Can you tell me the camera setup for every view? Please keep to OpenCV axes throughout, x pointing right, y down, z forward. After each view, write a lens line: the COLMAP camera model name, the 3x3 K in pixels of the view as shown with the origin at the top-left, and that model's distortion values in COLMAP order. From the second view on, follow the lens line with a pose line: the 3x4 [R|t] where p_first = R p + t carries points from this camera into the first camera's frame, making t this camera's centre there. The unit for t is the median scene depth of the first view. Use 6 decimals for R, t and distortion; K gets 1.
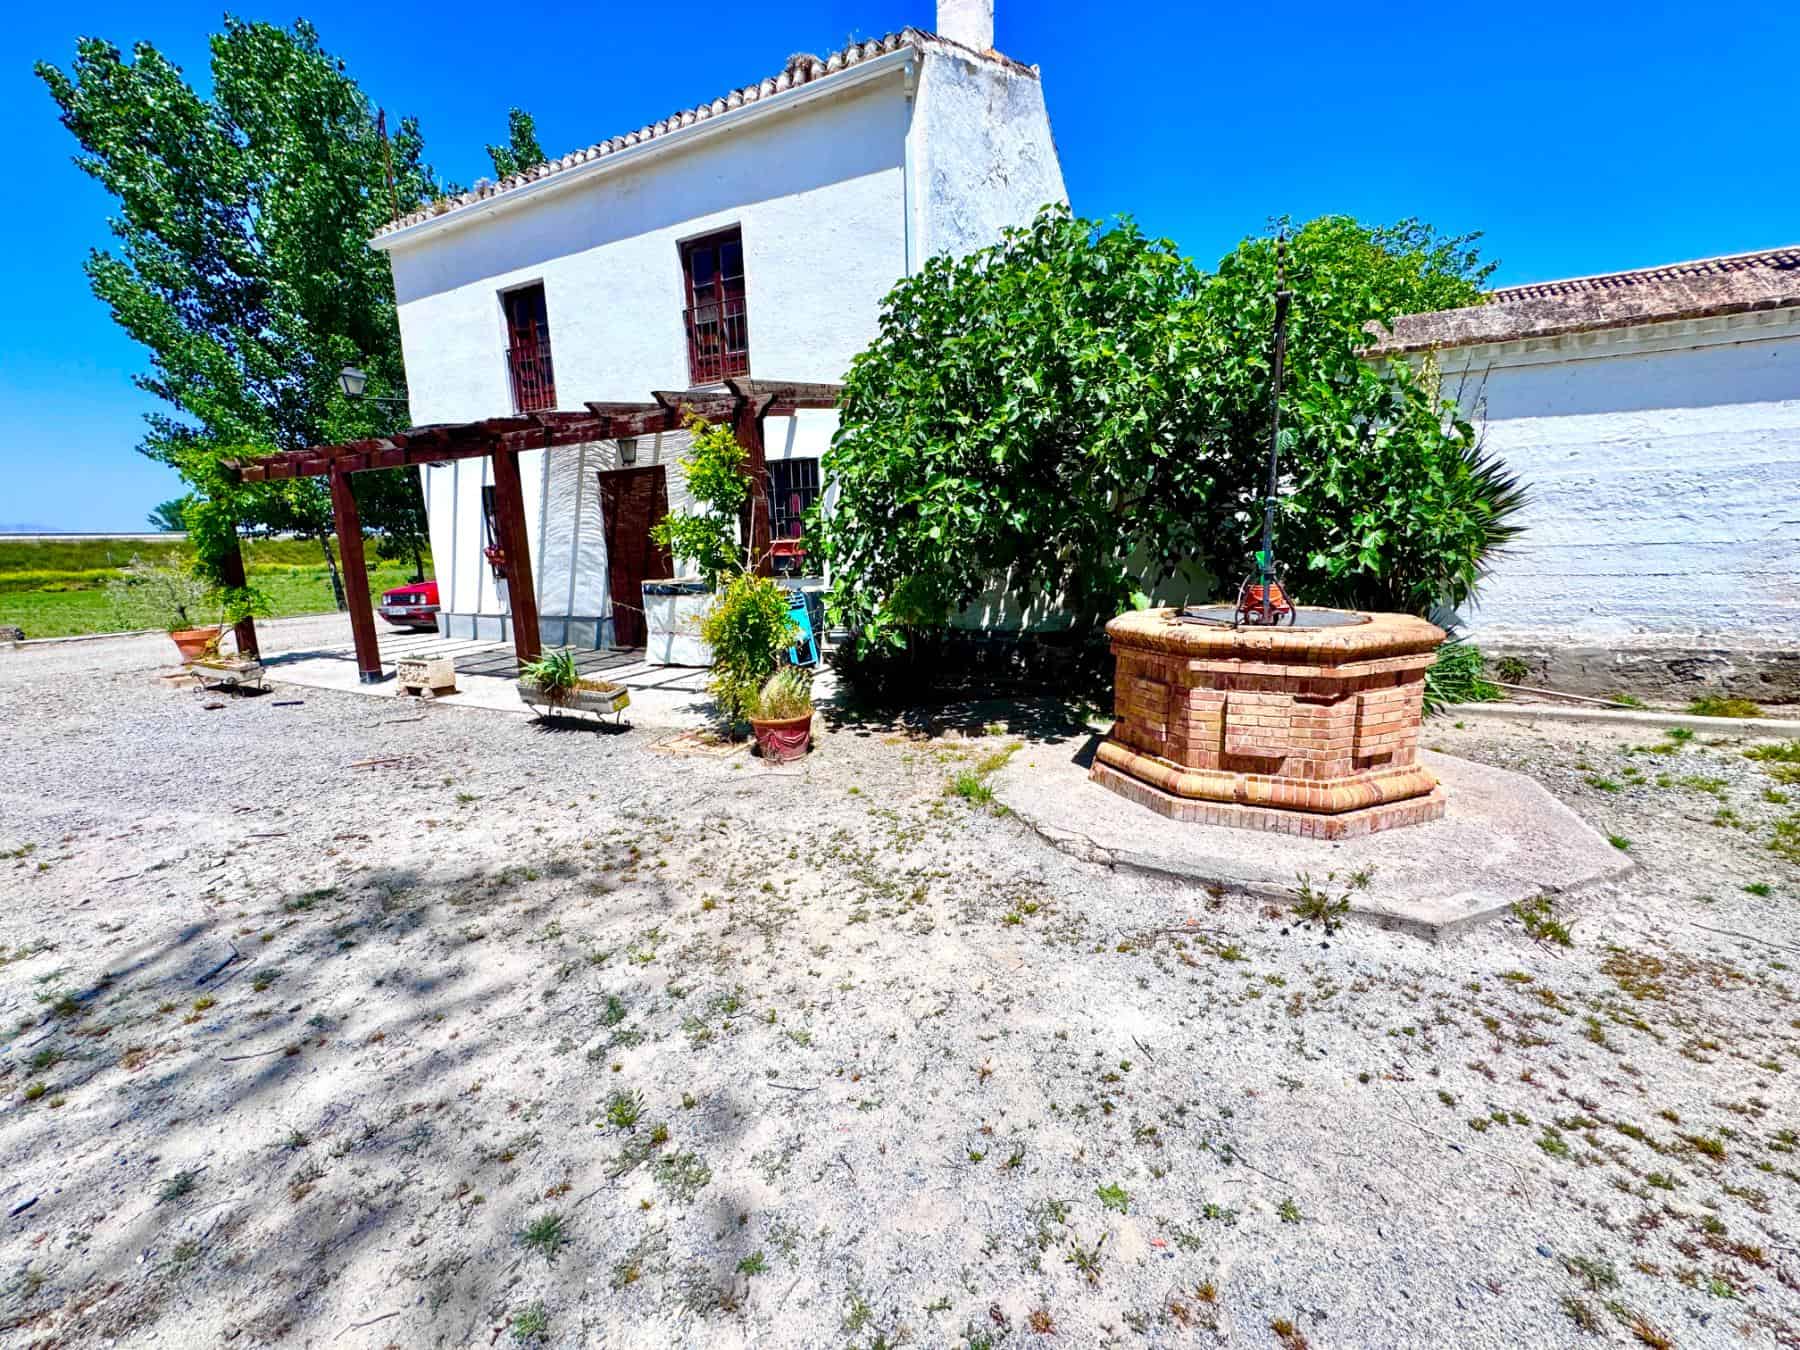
lens RADIAL K [[720.2, 0, 898.1], [0, 720.2, 674.5], [0, 0, 1]] dist [-0.003777, 0.000670]
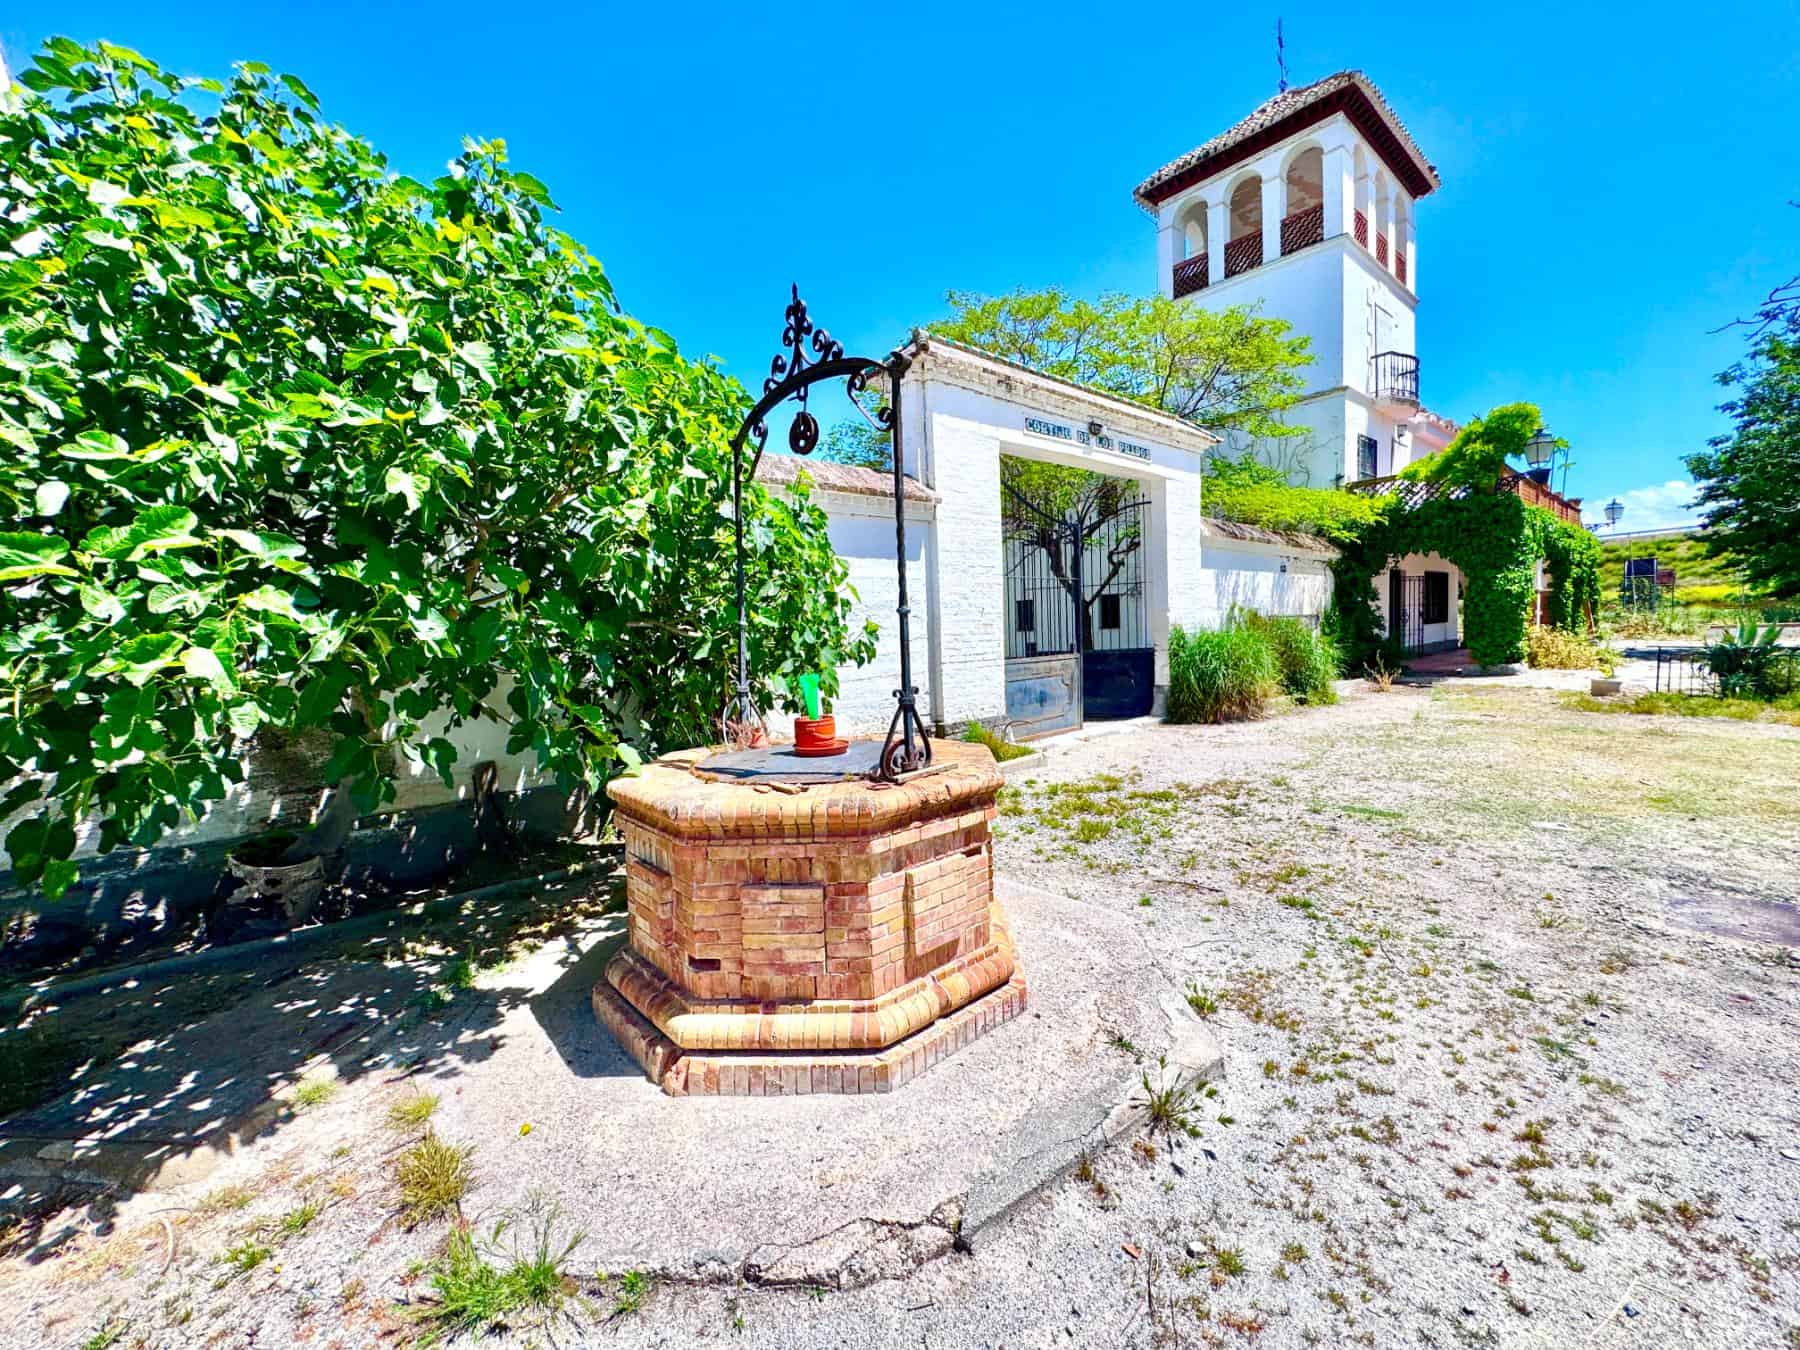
lens RADIAL K [[720.2, 0, 898.8], [0, 720.2, 676.1], [0, 0, 1]] dist [-0.003777, 0.000670]
pose [[0.384970, -0.044186, 0.921871, -0.137390], [0.191741, 0.980889, -0.033056, -0.100592], [-0.902792, 0.189486, 0.386085, 0.487193]]
